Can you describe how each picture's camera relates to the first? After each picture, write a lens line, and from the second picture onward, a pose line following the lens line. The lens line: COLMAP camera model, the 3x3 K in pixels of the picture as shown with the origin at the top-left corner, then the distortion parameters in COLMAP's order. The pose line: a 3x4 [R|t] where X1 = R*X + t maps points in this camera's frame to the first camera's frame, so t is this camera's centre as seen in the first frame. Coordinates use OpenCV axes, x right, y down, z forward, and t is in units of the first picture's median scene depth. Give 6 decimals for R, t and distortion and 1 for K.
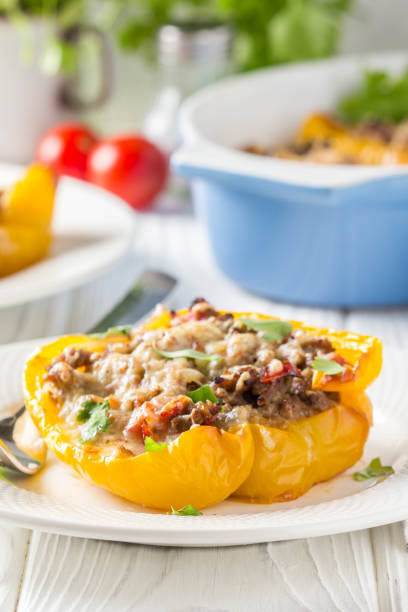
lens RADIAL K [[3126.3, 0, 204.0], [0, 3126.3, 306.0], [0, 0, 1]] dist [0.013336, 2.924439]
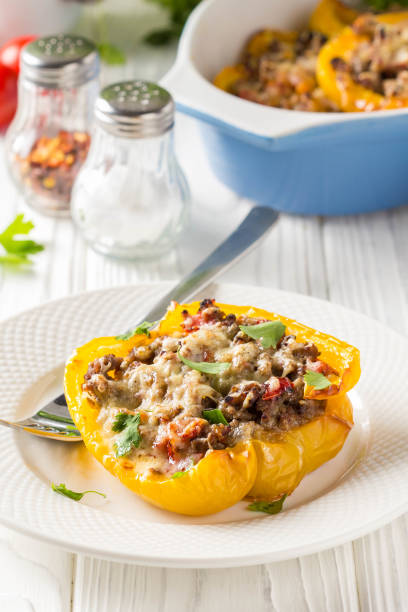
lens RADIAL K [[3126.3, 0, 204.0], [0, 3126.3, 306.0], [0, 0, 1]] dist [0.013336, 2.924439]
pose [[0.999271, -0.004329, 0.037941, -0.050973], [-0.005079, 0.969657, 0.244419, -0.310715], [-0.037848, -0.244433, 0.968927, -0.182337]]
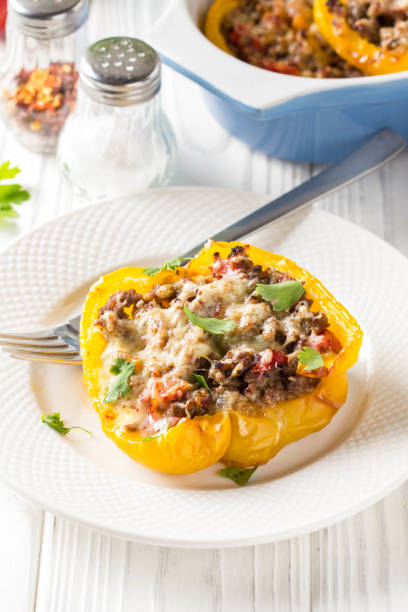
lens RADIAL K [[3126.3, 0, 204.0], [0, 3126.3, 306.0], [0, 0, 1]] dist [0.013336, 2.924439]
pose [[0.971038, 0.171980, -0.165857, 0.204715], [-0.075880, 0.880219, 0.468463, -0.590283], [0.226557, -0.442309, 0.867775, -0.095960]]
